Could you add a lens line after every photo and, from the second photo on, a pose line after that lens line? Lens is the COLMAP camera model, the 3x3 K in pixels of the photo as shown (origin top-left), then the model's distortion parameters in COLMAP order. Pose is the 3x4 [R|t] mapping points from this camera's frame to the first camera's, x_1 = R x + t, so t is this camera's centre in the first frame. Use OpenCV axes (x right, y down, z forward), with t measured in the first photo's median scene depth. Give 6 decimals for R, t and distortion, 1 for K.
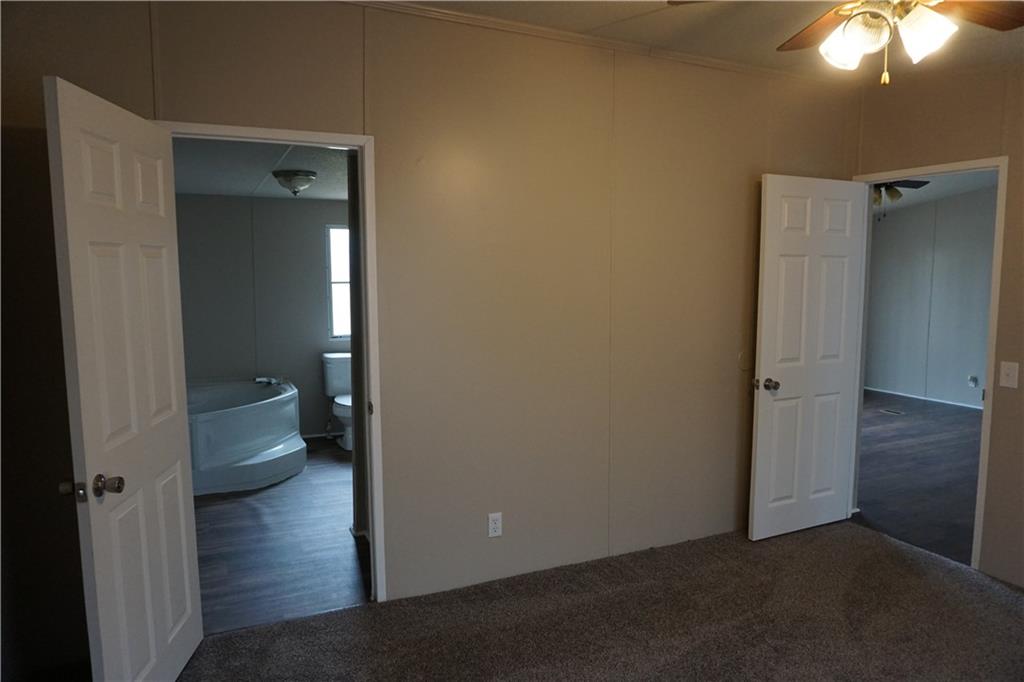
lens RADIAL K [[690.2, 0, 512.0], [0, 690.2, 341.0], [0, 0, 1]] dist [-0.034303, 0.021682]
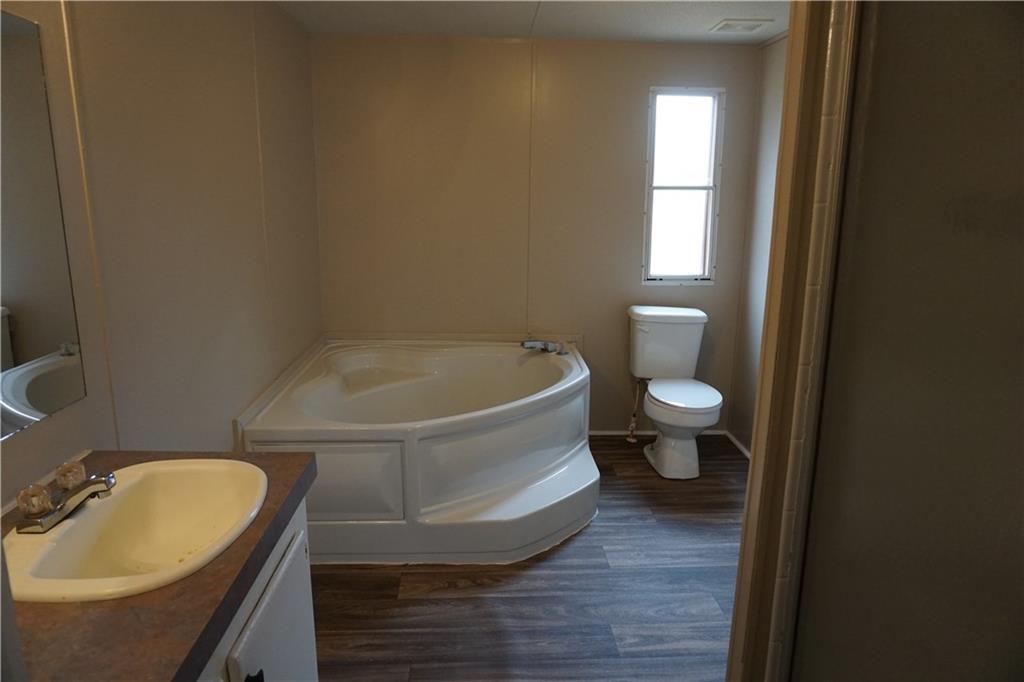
lens RADIAL K [[690.2, 0, 512.0], [0, 690.2, 341.0], [0, 0, 1]] dist [-0.034303, 0.021682]
pose [[0.922275, 0.094588, -0.374782, -0.149108], [-0.046362, 0.989667, 0.135682, -0.030614], [0.383743, -0.107761, 0.917131, 0.421761]]
